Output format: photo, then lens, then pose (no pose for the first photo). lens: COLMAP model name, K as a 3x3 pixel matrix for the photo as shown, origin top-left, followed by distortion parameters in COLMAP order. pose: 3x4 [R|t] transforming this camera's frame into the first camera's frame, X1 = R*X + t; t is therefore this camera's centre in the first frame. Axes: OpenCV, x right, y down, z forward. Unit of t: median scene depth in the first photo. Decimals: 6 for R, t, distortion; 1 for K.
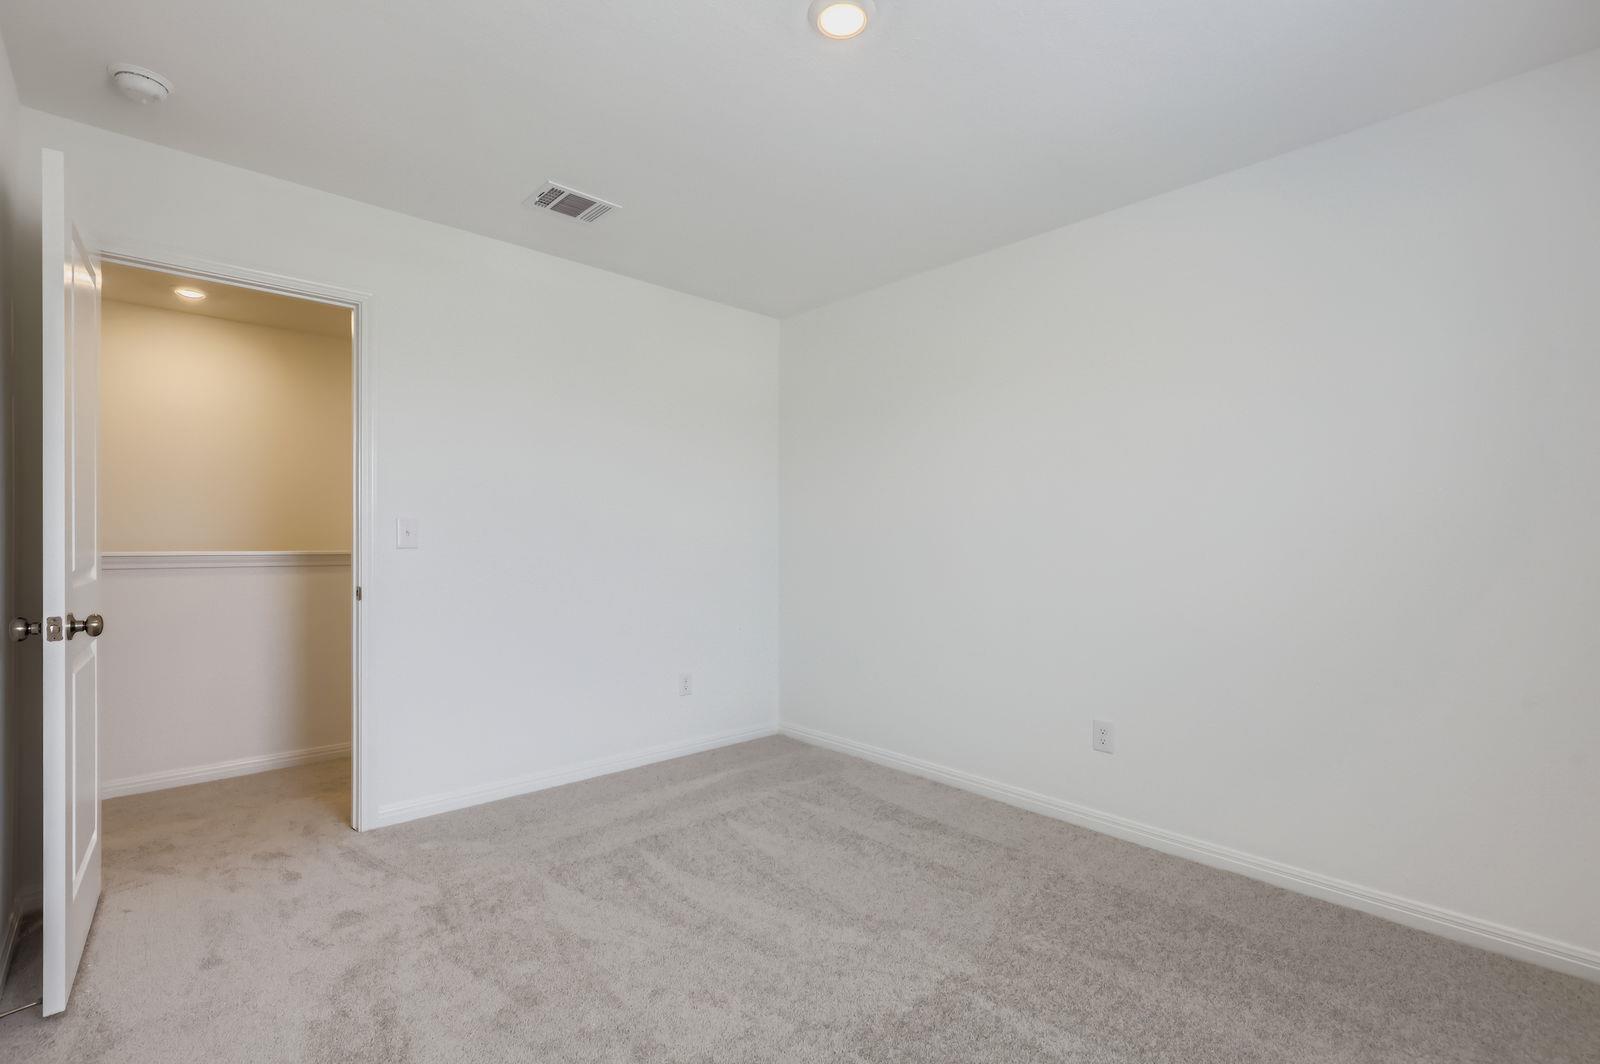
lens RADIAL K [[729.0, 0, 790.4], [0, 729.0, 540.8], [0, 0, 1]] dist [0.005116, 0.000955]
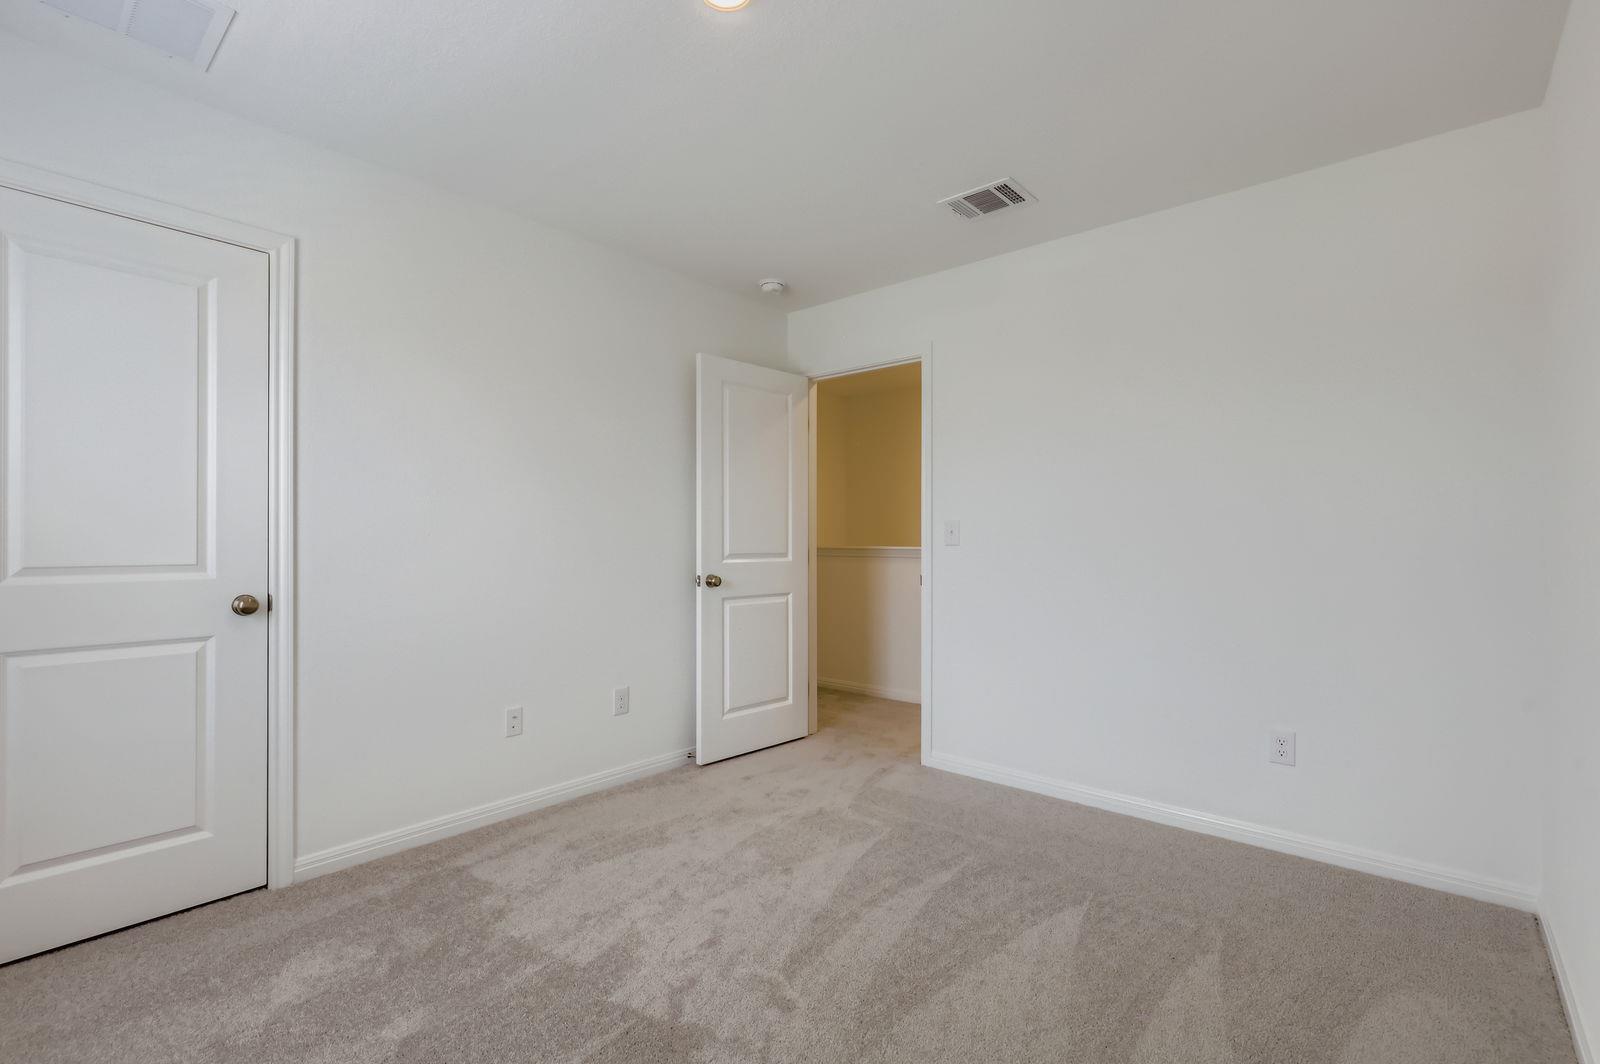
lens RADIAL K [[729.0, 0, 791.1], [0, 729.0, 539.3], [0, 0, 1]] dist [0.005116, 0.000955]
pose [[0.110356, -0.001387, -0.993891, 0.718535], [-0.003542, 0.999992, -0.001788, 0.004348], [0.993886, 0.003718, 0.110350, 0.681406]]
